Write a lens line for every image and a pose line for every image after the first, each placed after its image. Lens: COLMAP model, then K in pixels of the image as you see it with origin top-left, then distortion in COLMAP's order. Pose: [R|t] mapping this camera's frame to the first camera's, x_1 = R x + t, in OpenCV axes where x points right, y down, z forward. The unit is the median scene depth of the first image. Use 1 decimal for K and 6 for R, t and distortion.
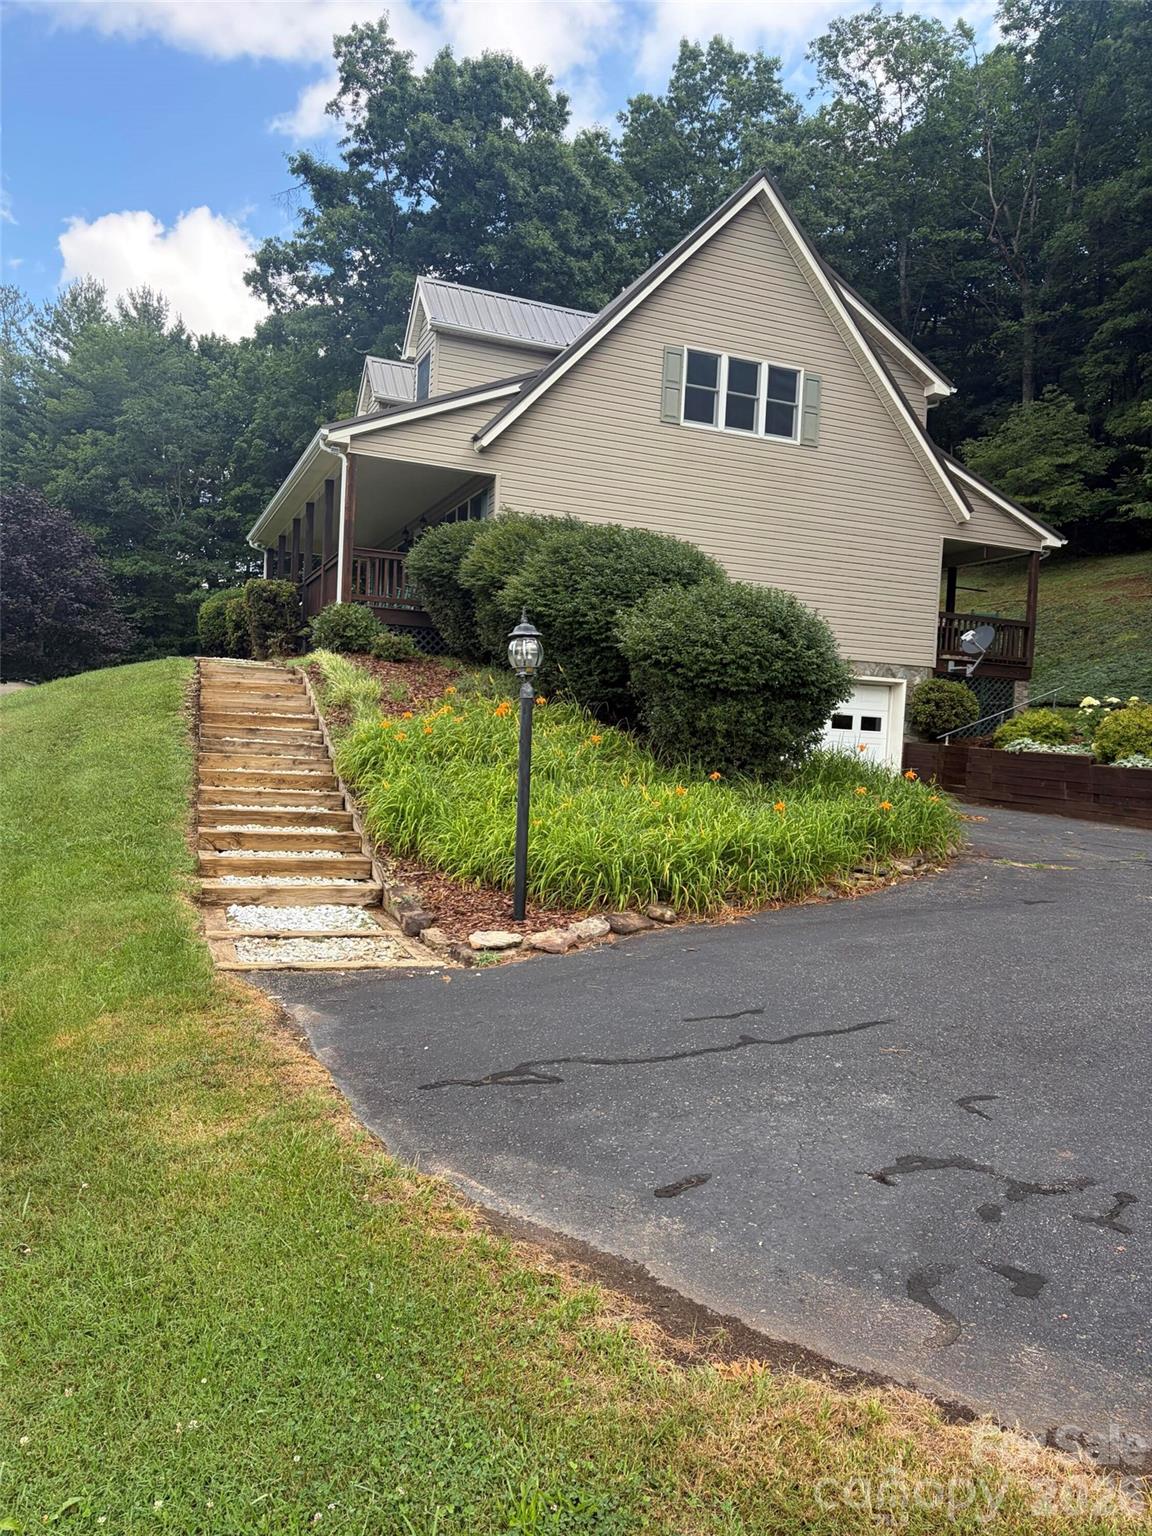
lens RADIAL K [[1172.3, 0, 577.0], [0, 1172.3, 771.6], [0, 0, 1]] dist [0.042089, -0.040881]
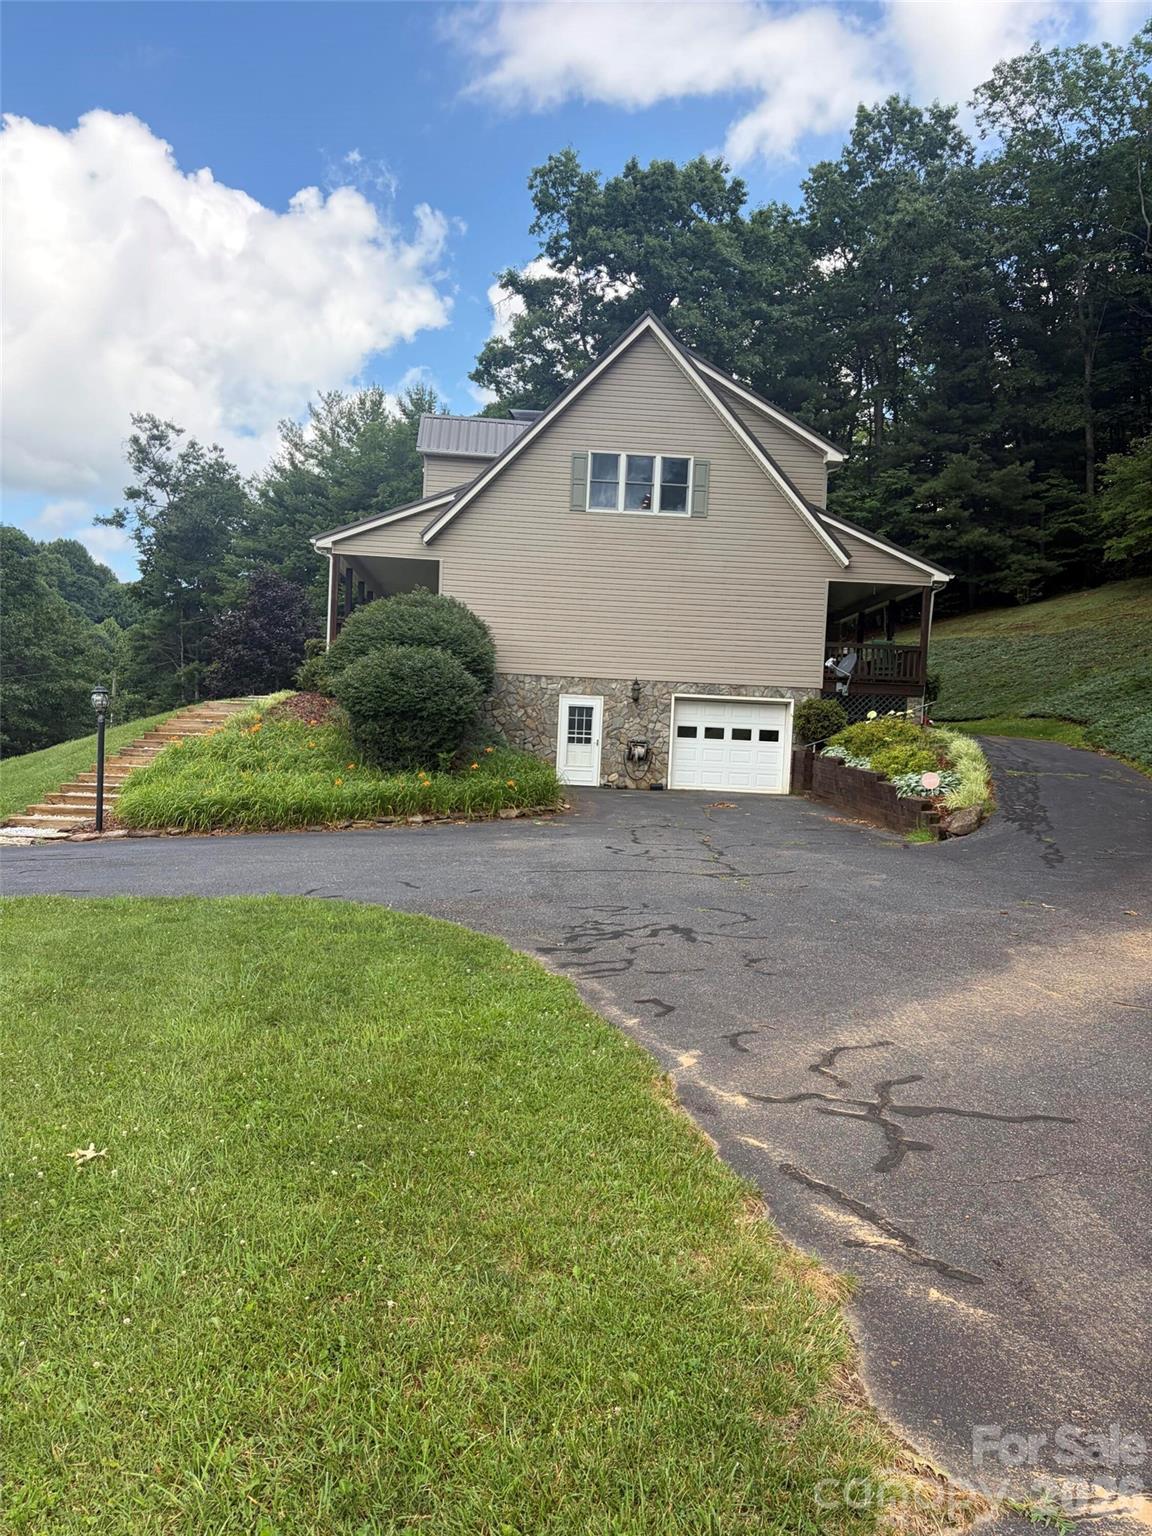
lens RADIAL K [[1172.3, 0, 573.8], [0, 1172.3, 766.4], [0, 0, 1]] dist [0.042089, -0.040881]
pose [[0.945257, -0.003387, -0.326309, 0.455428], [-0.003371, 0.999791, -0.020144, 0.016659], [0.326309, 0.020141, 0.945048, -0.220063]]
